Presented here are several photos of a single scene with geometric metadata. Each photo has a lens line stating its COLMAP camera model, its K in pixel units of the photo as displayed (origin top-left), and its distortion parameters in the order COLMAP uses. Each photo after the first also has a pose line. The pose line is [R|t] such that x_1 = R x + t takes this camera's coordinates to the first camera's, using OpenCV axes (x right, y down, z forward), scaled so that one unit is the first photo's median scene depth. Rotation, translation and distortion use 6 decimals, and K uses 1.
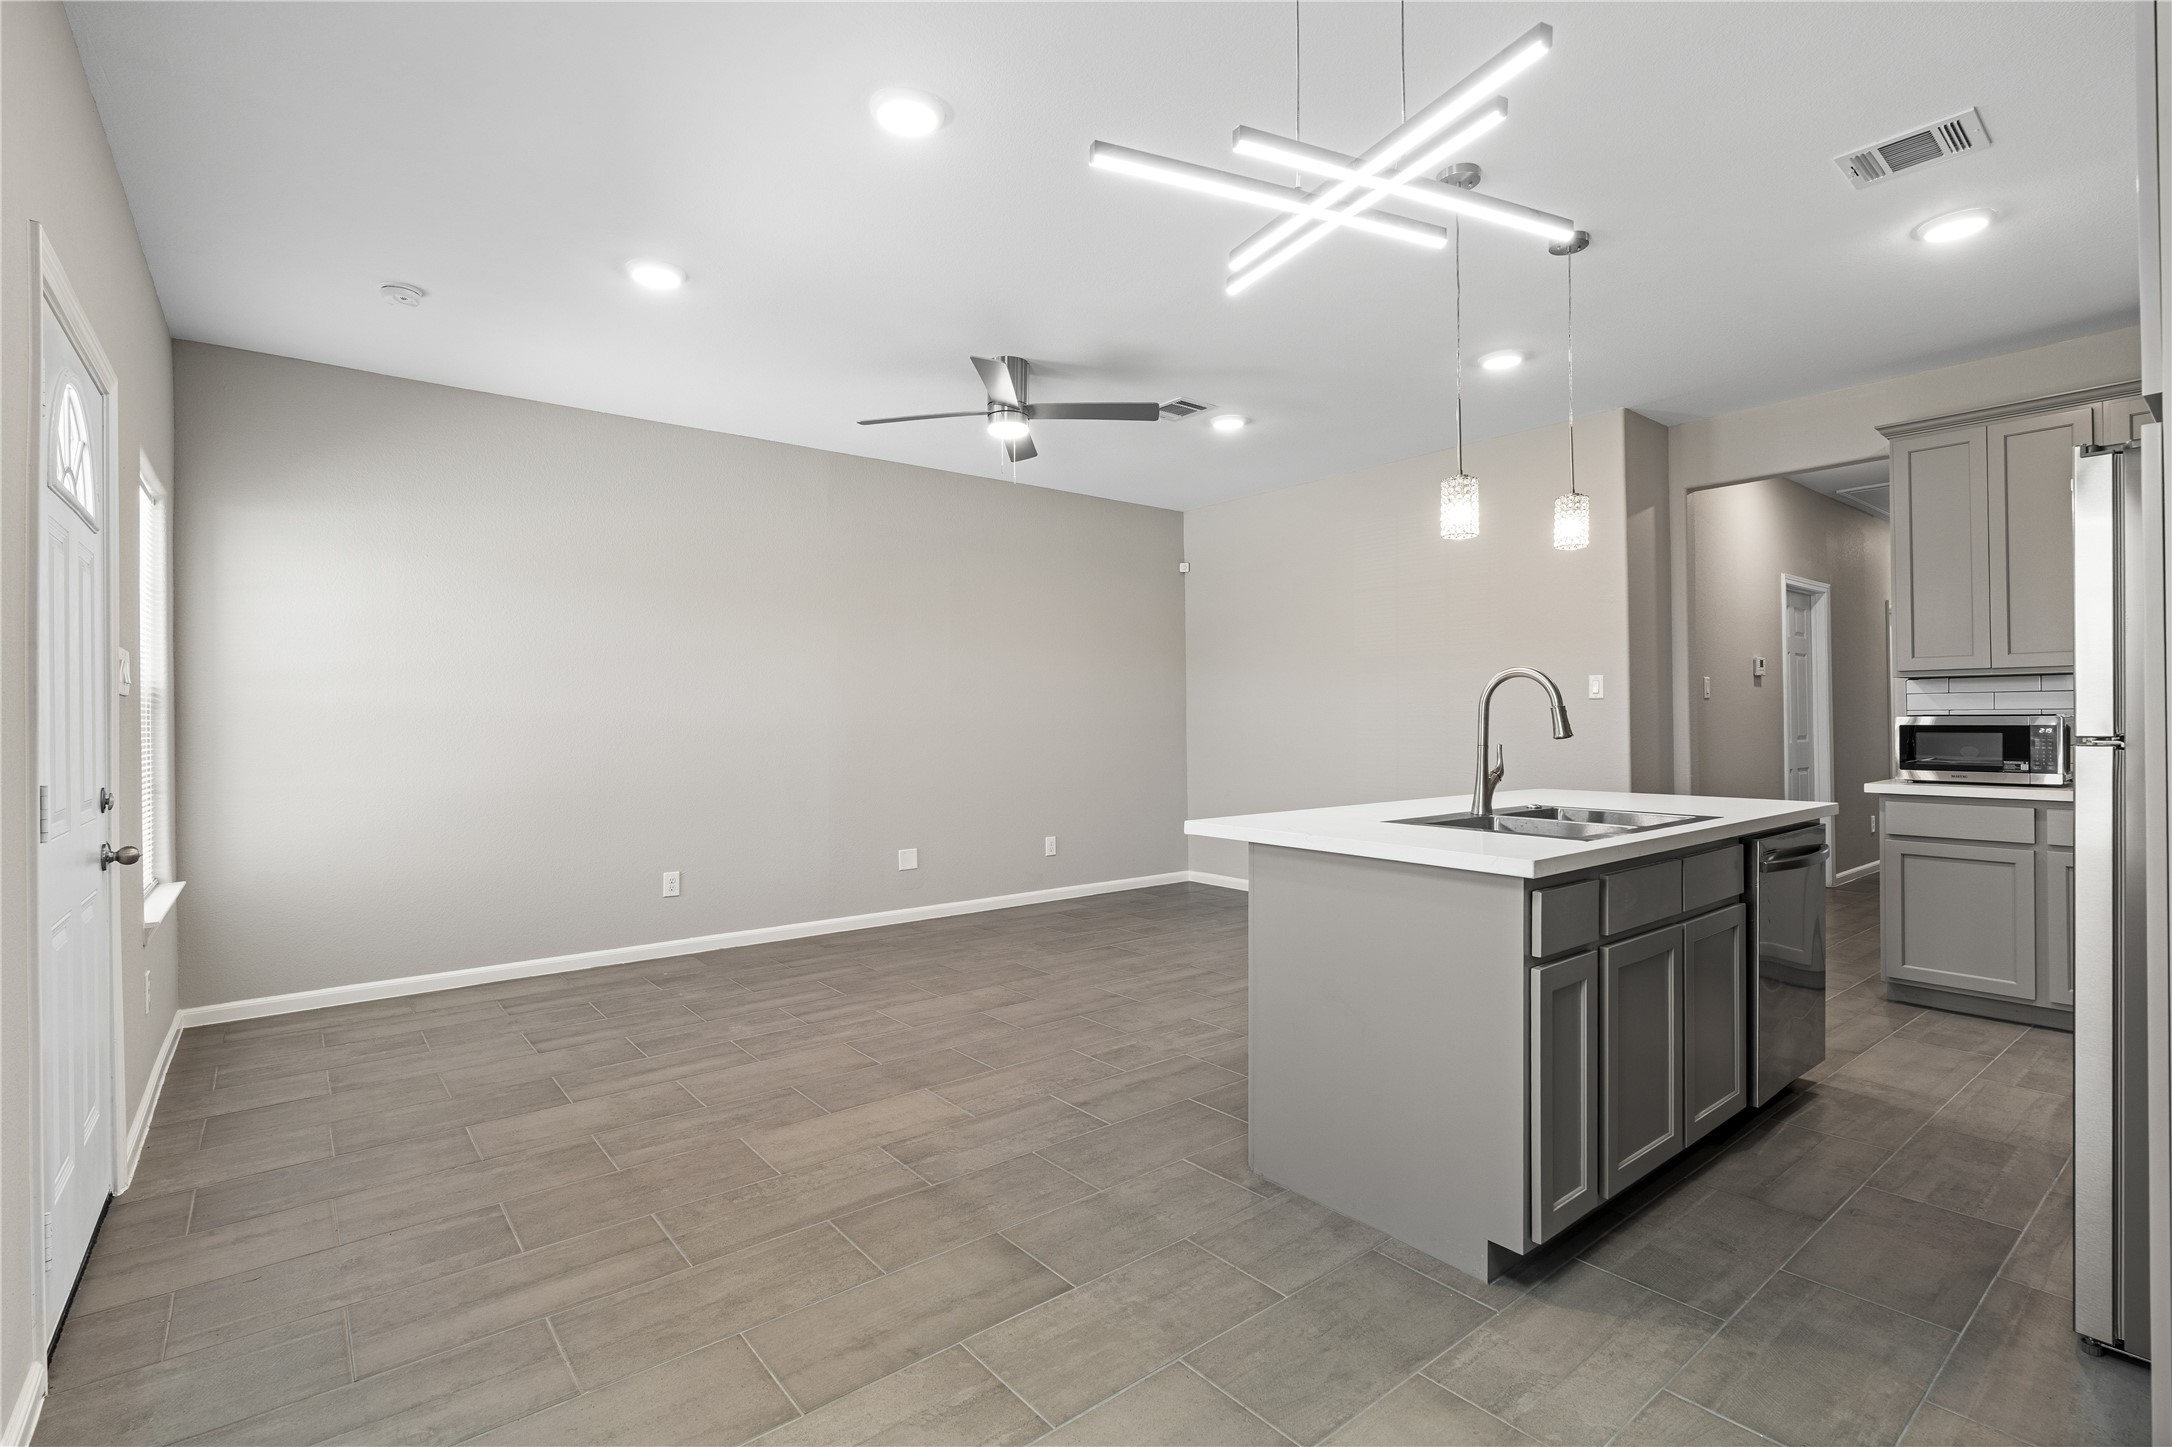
lens RADIAL K [[1003.4, 0, 1089.7], [0, 1003.4, 717.5], [0, 0, 1]] dist [-0.004257, 0.000233]
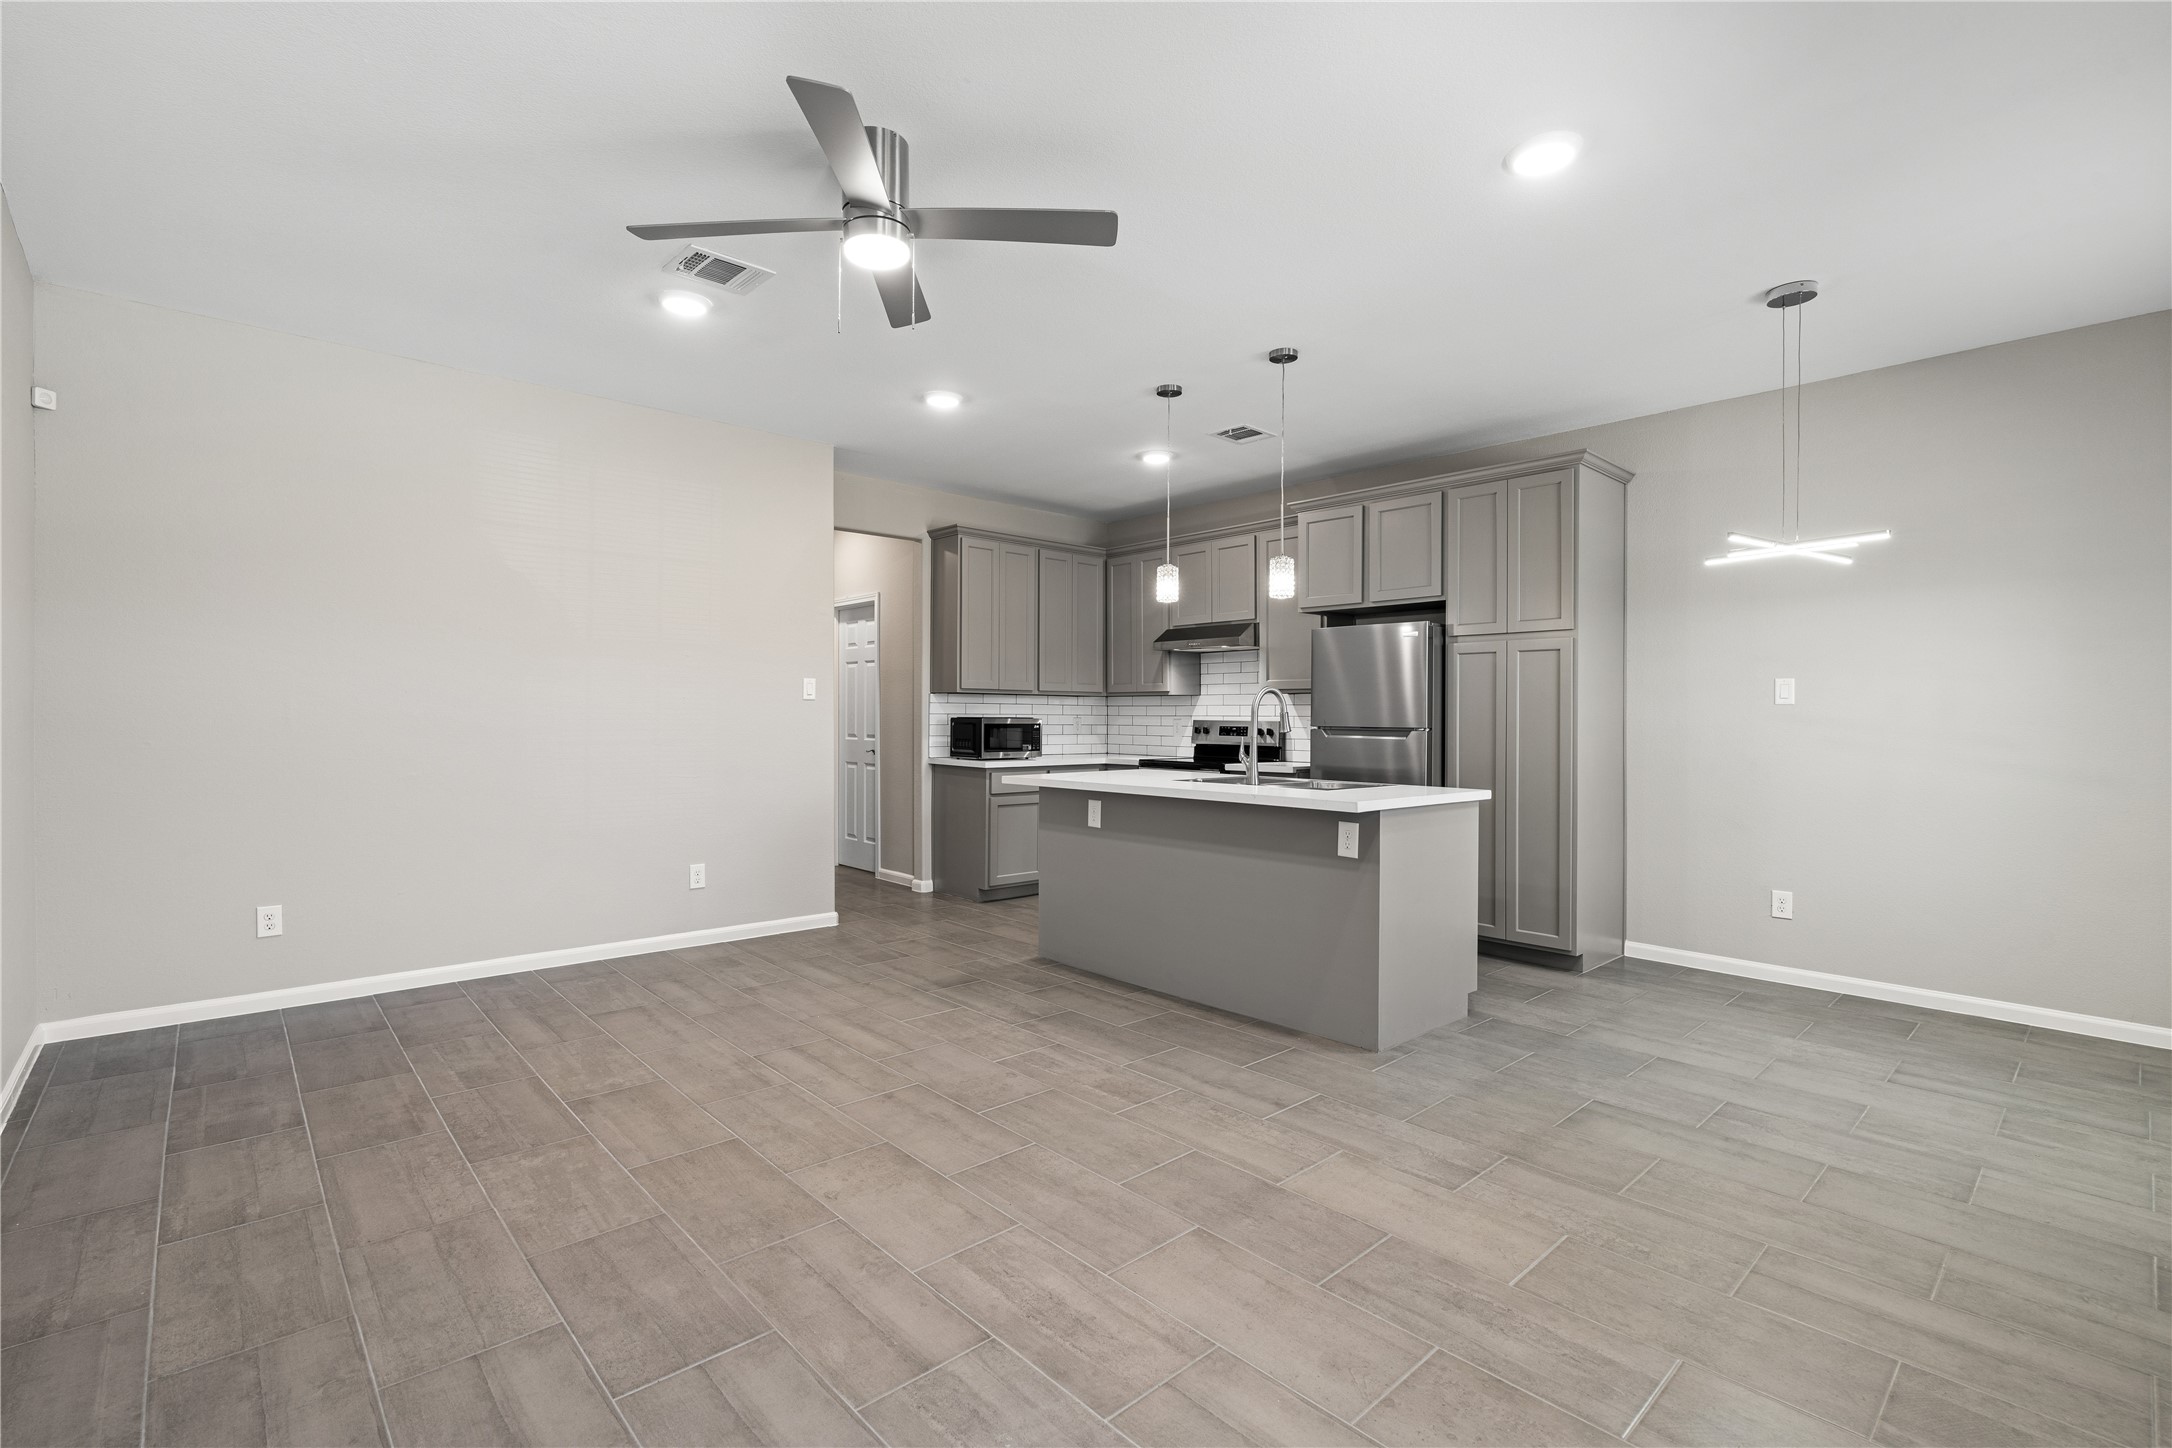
lens RADIAL K [[982.5, 0, 1085.0], [0, 982.5, 722.5], [0, 0, 1]] dist [-0.006096, 0.001734]
pose [[-0.063369, 0.000322, 0.997990, -0.799517], [-0.007908, 0.999968, -0.000825, 0.006390], [-0.997959, -0.007945, -0.063365, 1.037847]]
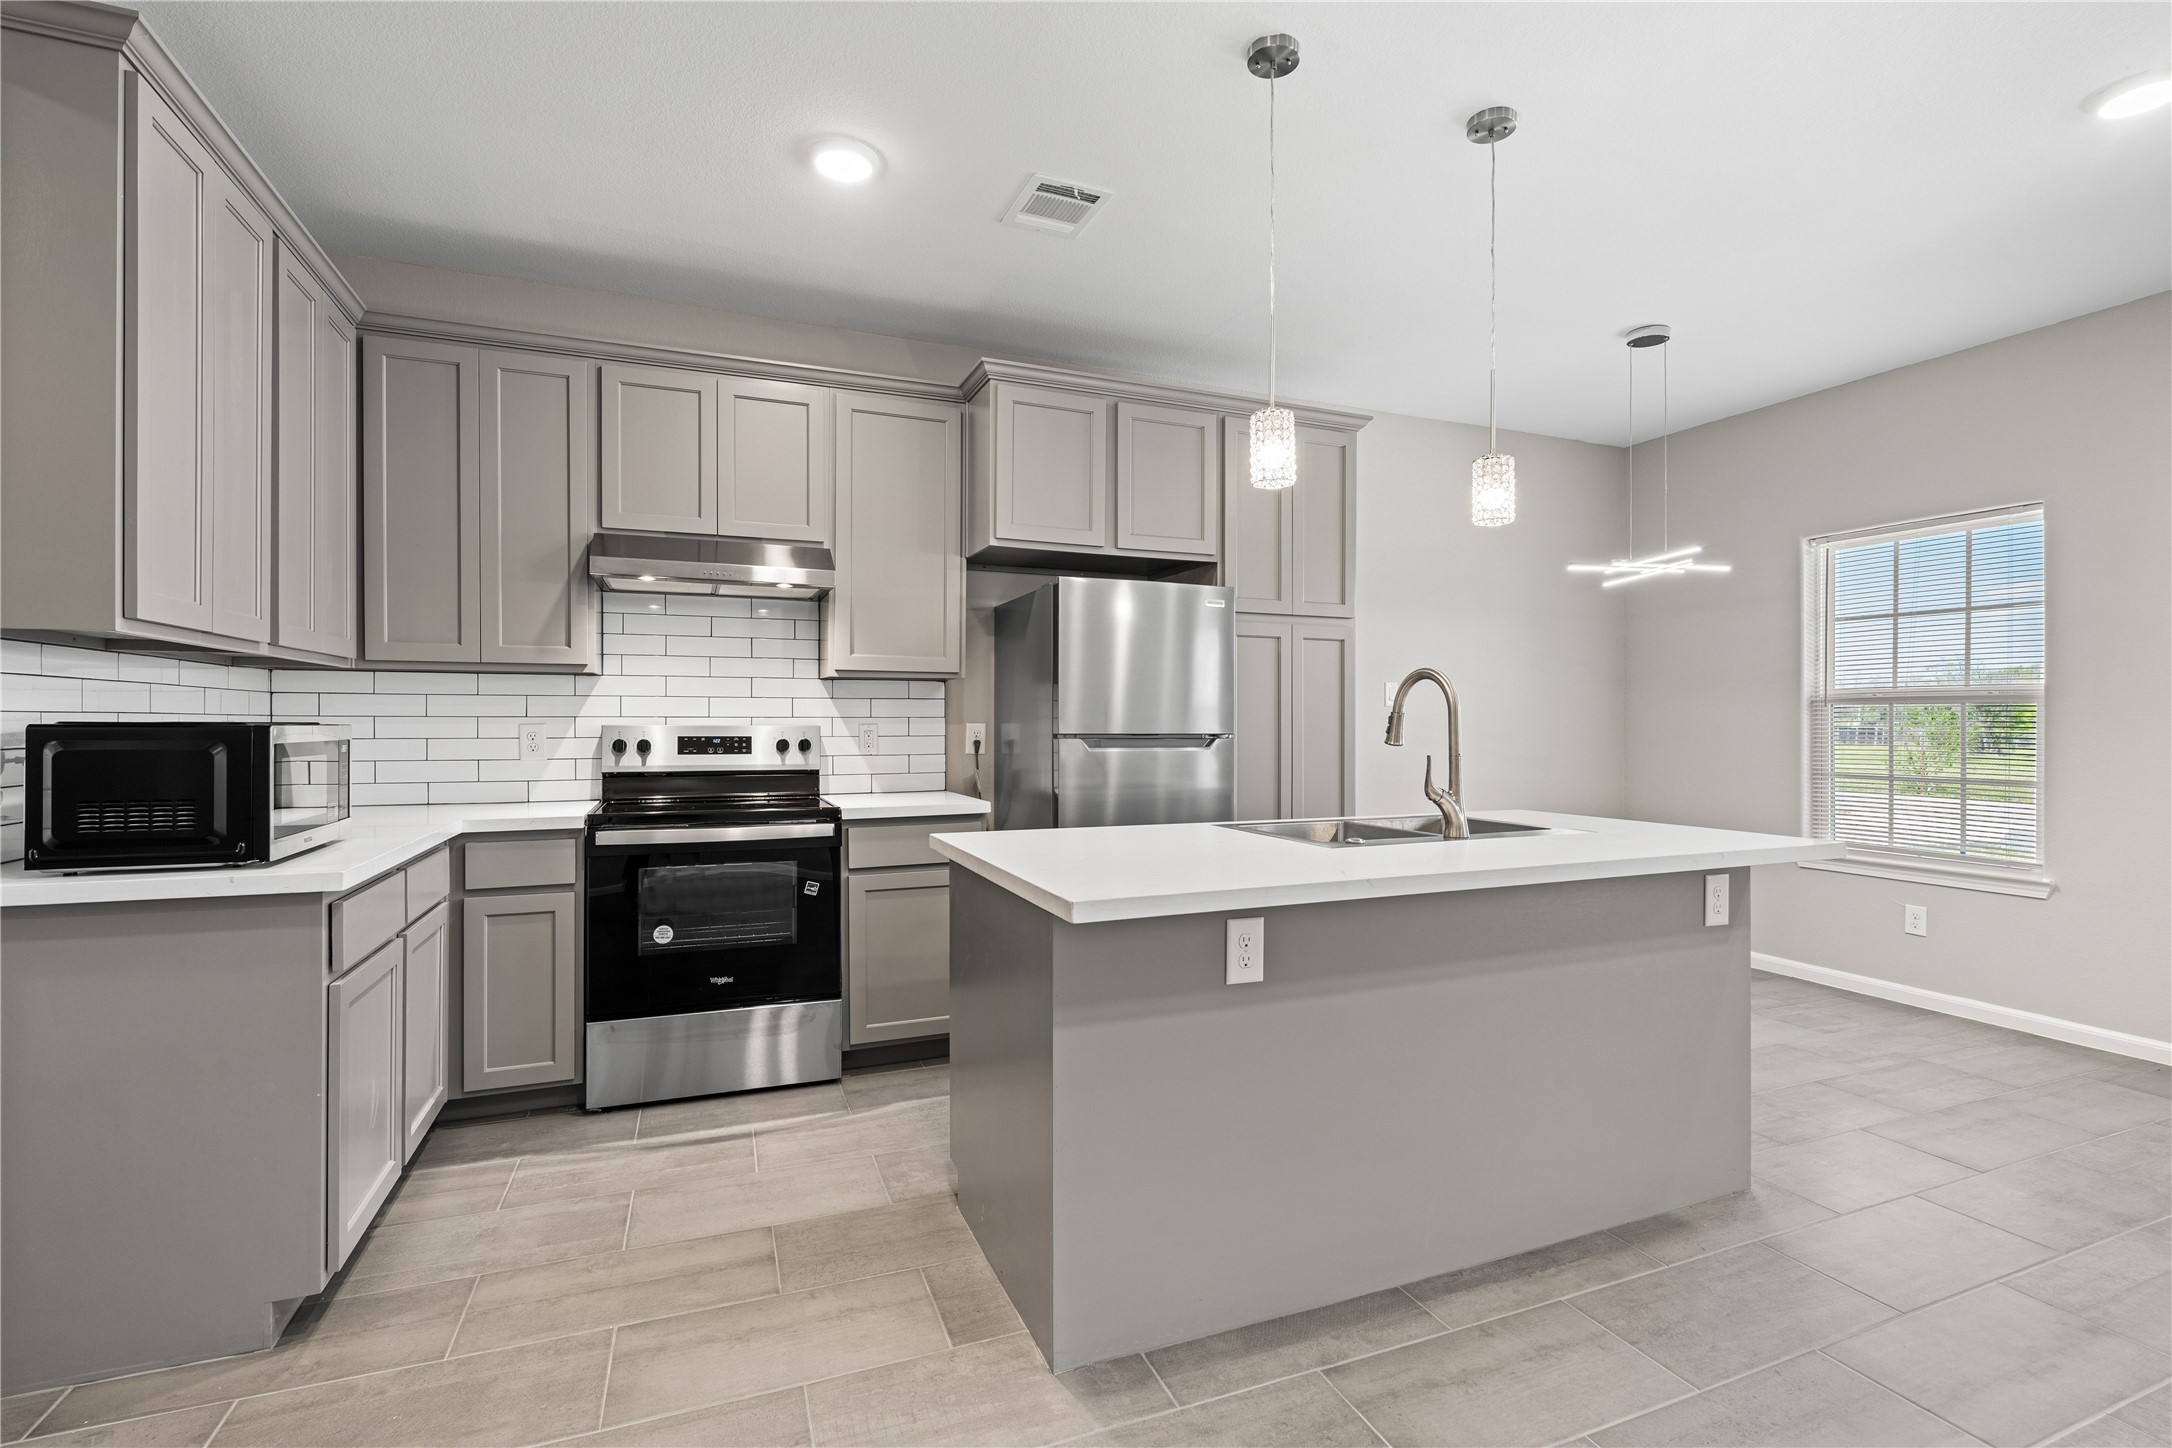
lens RADIAL K [[982.5, 0, 1085.0], [0, 982.5, 722.5], [0, 0, 1]] dist [-0.006096, 0.001734]
pose [[-0.957730, 0.003714, 0.287646, 0.351368], [0.003111, 0.999992, -0.002555, 0.000011], [-0.287653, -0.001553, -0.957733, 1.466091]]
